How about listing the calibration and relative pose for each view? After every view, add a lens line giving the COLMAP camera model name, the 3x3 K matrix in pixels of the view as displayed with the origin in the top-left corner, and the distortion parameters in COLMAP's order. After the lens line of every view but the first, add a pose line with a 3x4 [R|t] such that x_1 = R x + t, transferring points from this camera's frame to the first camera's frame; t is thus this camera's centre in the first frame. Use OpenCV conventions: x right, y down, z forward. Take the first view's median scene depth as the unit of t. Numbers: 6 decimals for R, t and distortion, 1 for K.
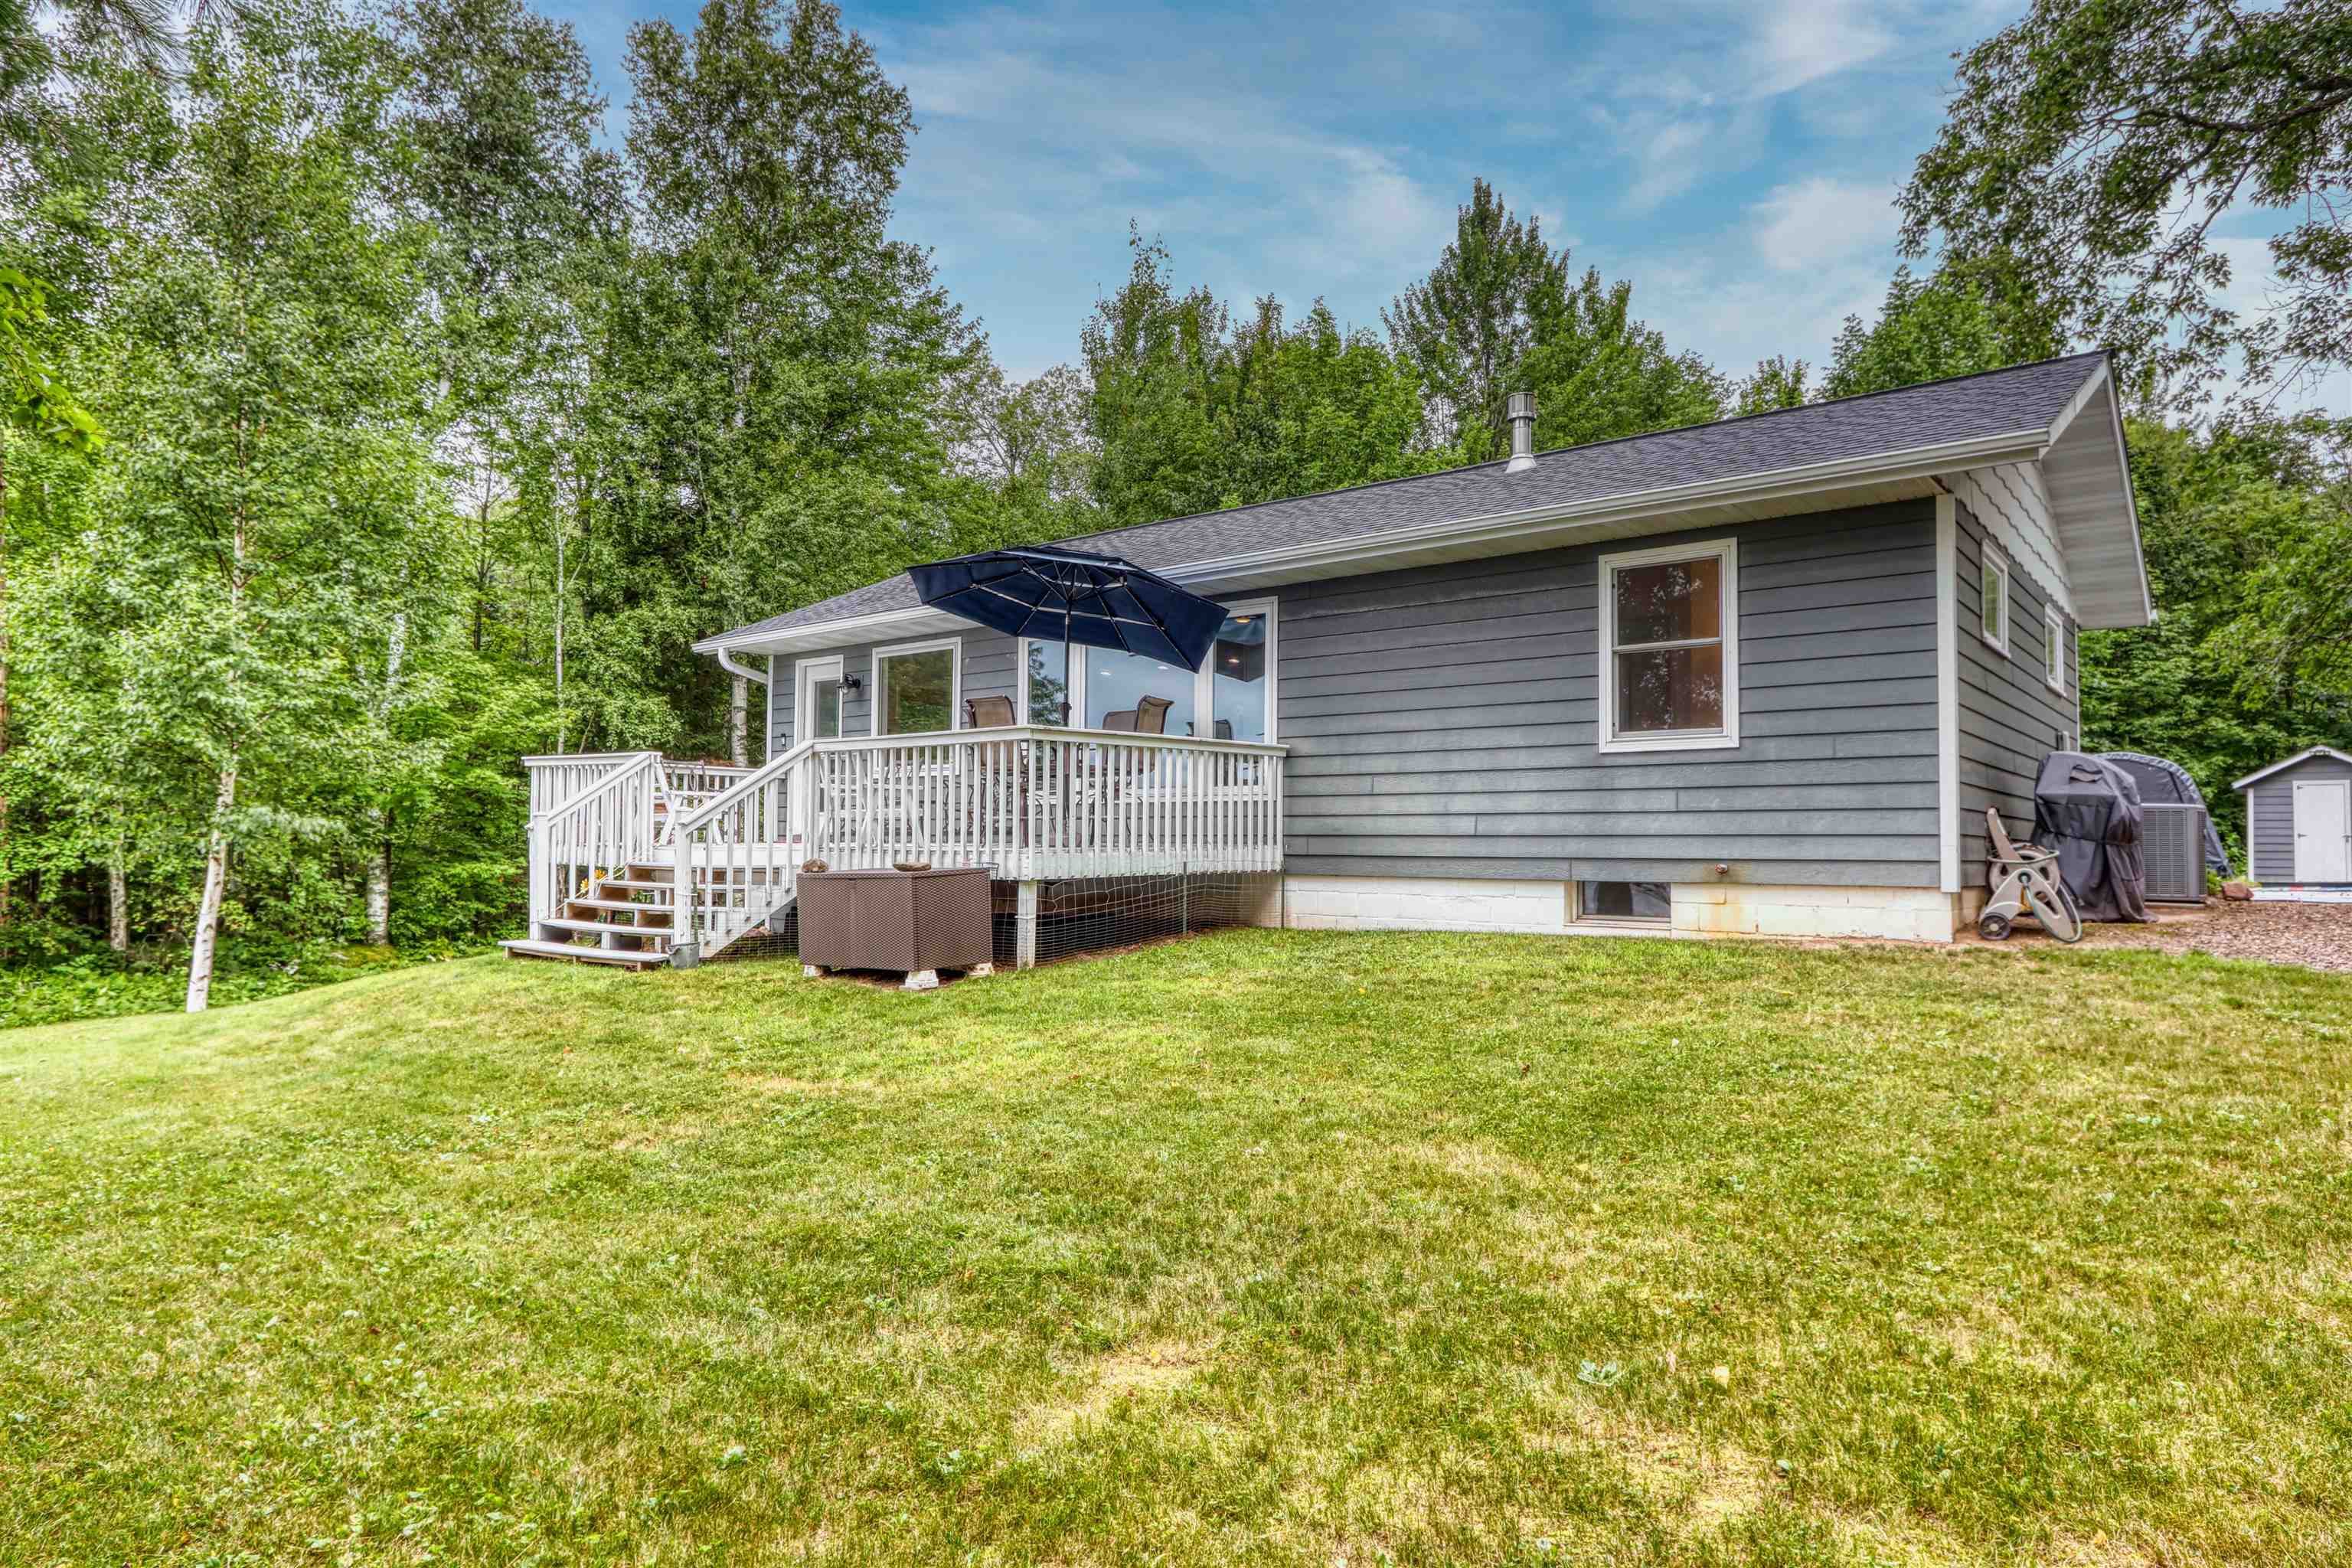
lens RADIAL K [[1399.3, 0, 1165.9], [0, 1399.3, 794.9], [0, 0, 1]] dist [-0.015828, 0.000515]
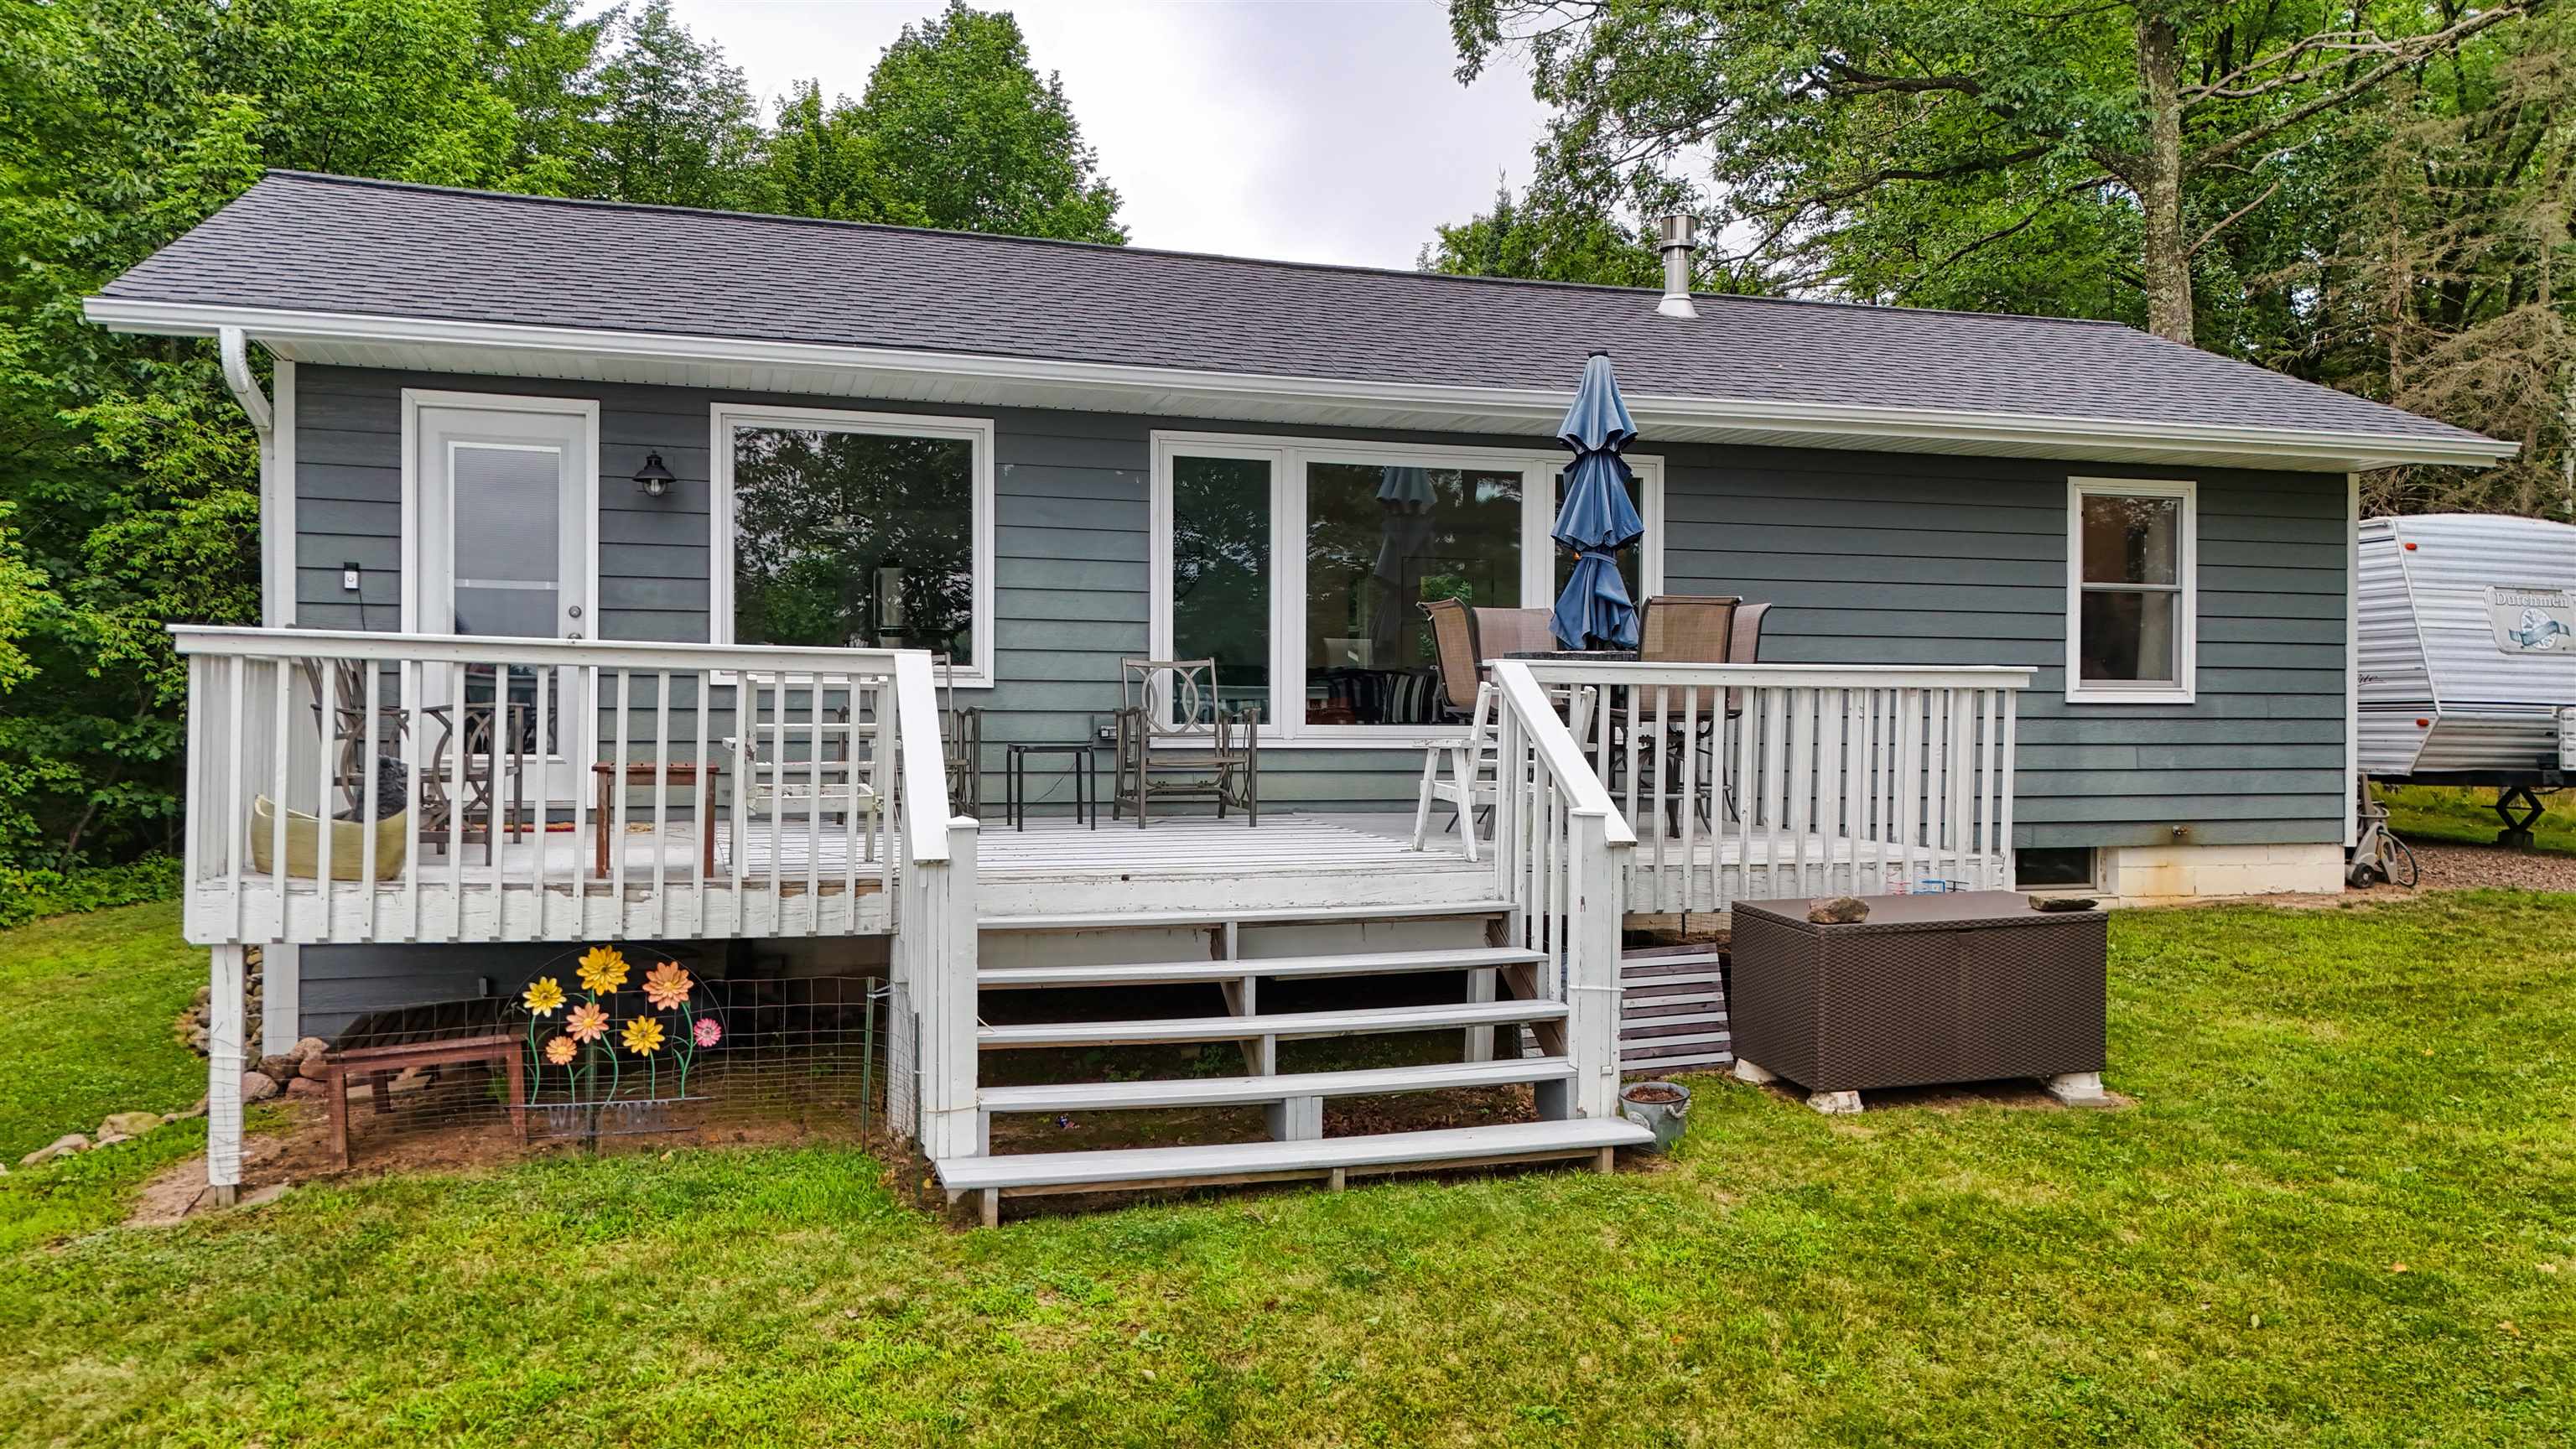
lens RADIAL K [[1887.7, 0, 1288.0], [0, 1887.7, 724.5], [0, 0, 1]] dist [0.090254, -0.097312]
pose [[0.547689, -0.007327, 0.836650, -0.962904], [-0.031696, 0.999062, 0.029498, -0.036007], [-0.836081, -0.042674, 0.546943, 0.750556]]
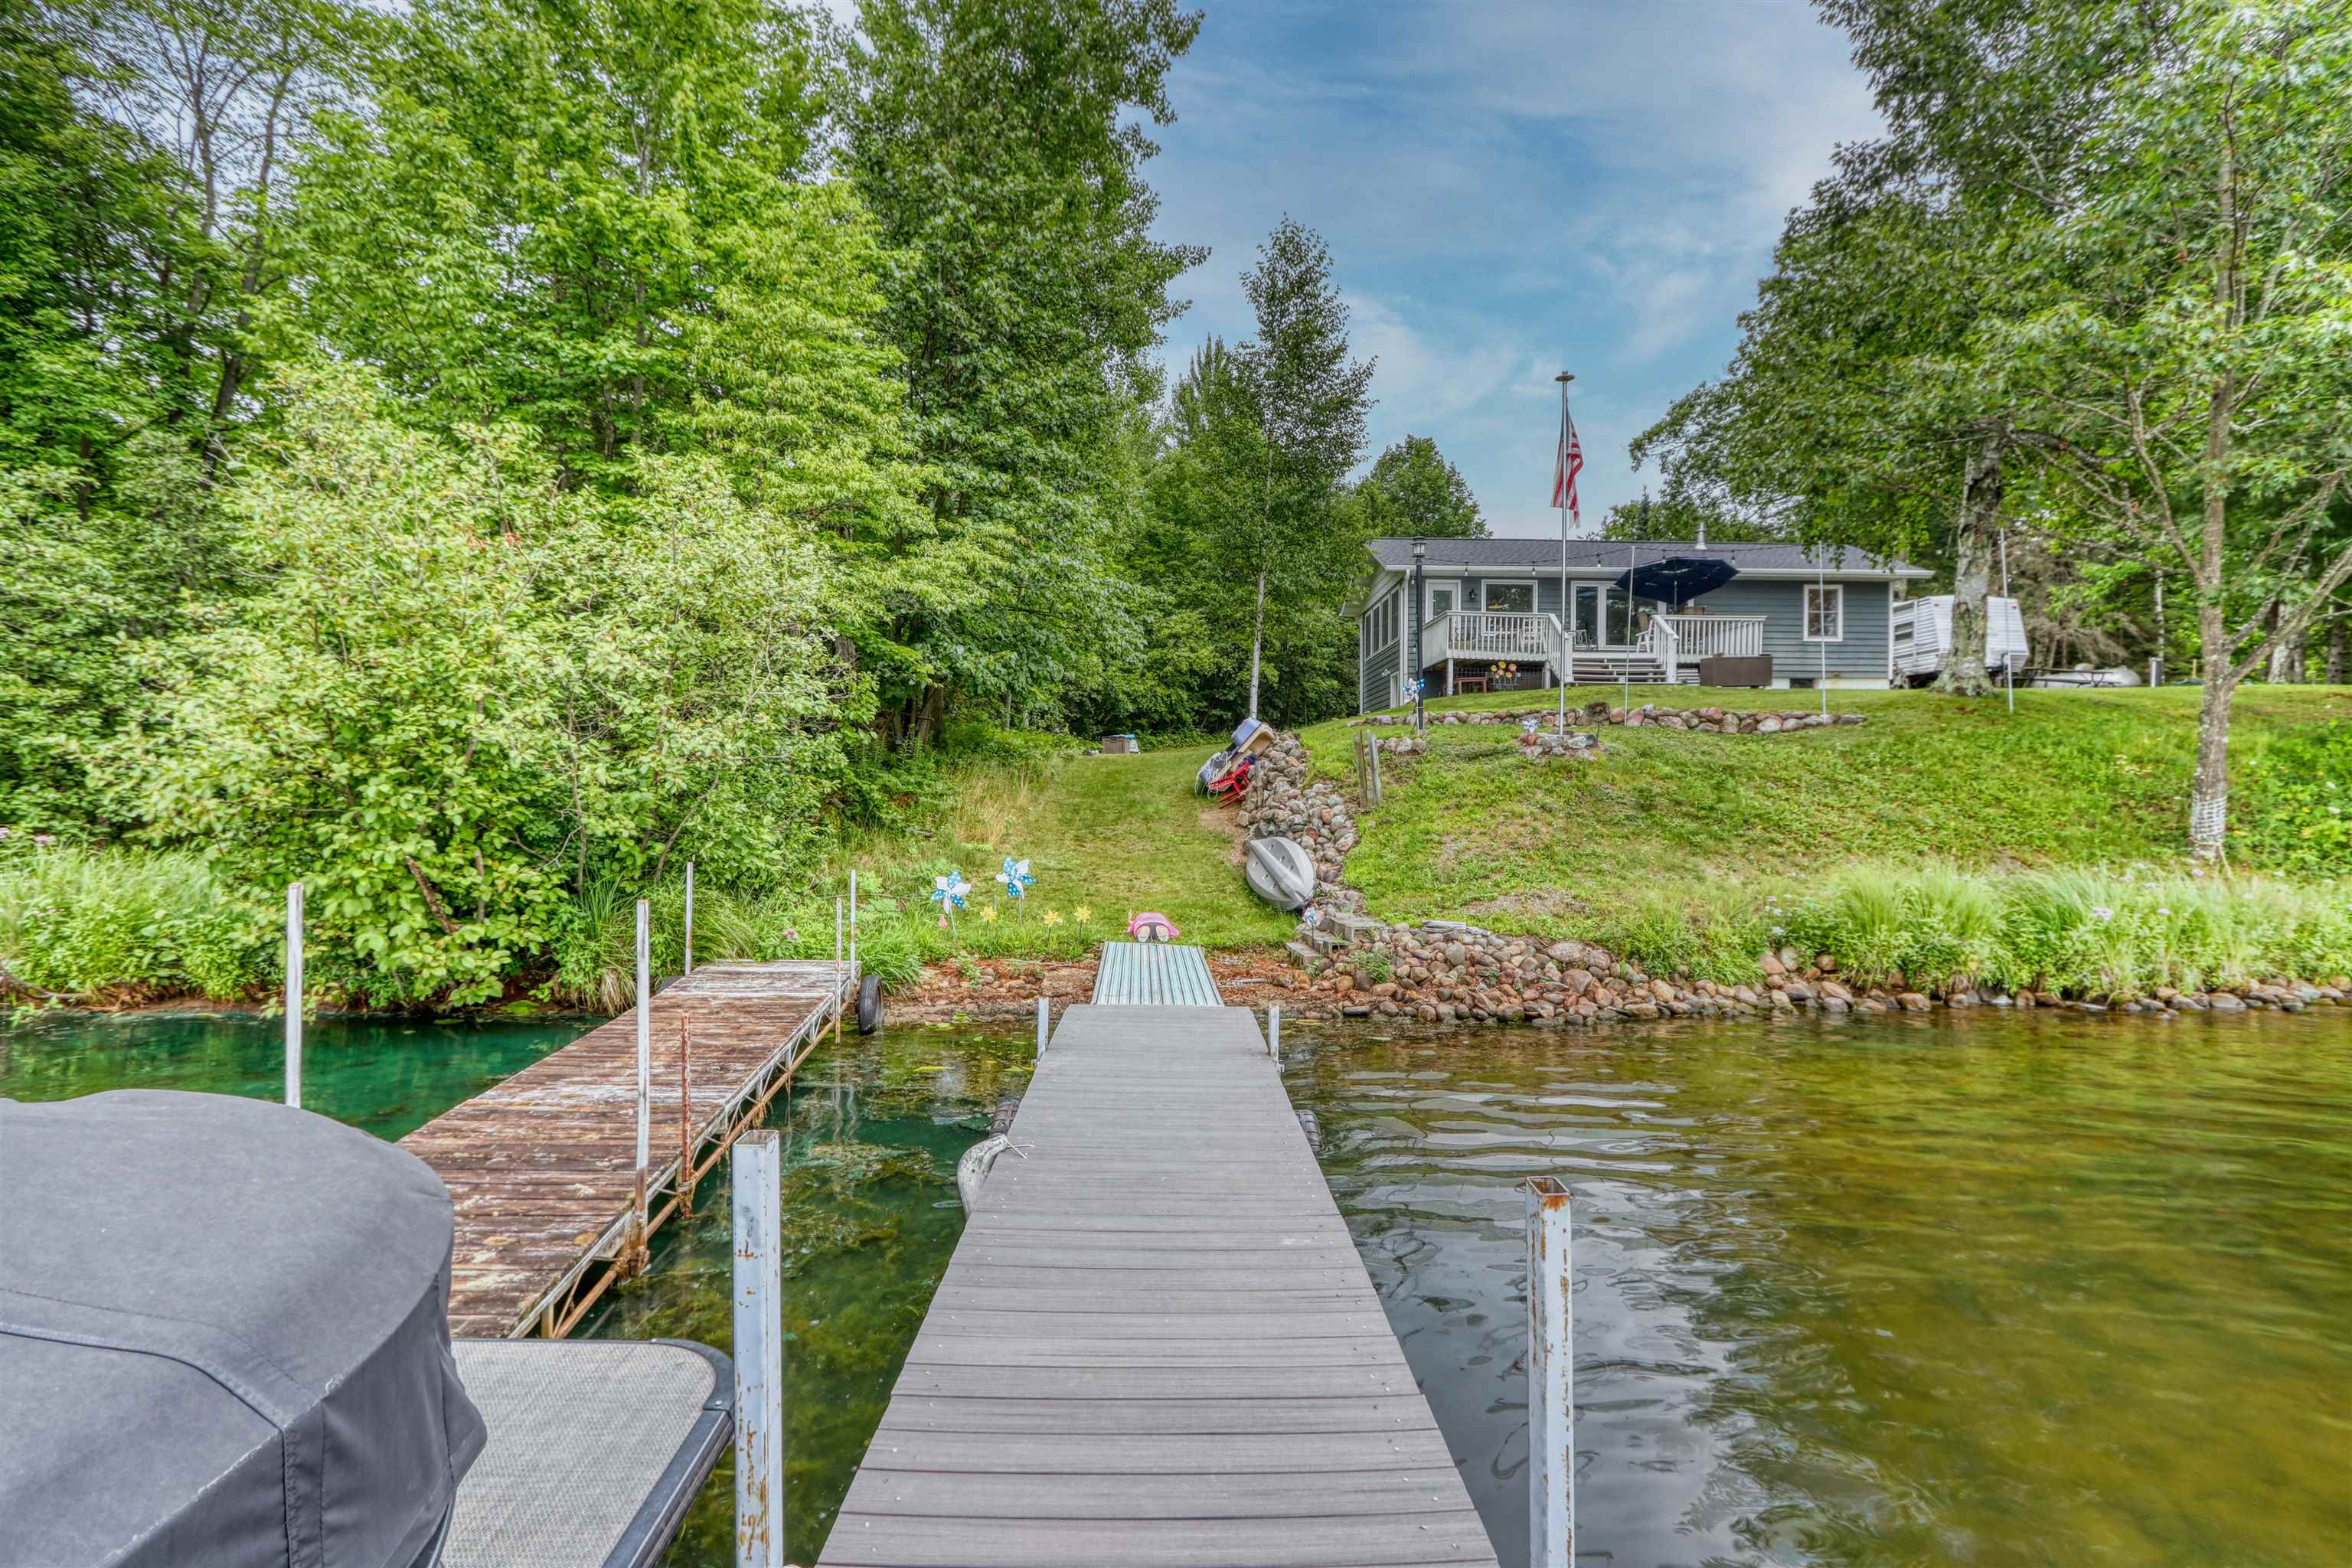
lens RADIAL K [[1079.3, 0, 1179.2], [0, 1079.3, 797.0], [0, 0, 1]] dist [-0.009505, 0.000716]
pose [[0.762696, -0.007633, 0.646712, -2.641380], [-0.026621, 0.998712, 0.043183, 0.286882], [-0.646209, -0.050151, 0.761511, -0.065546]]
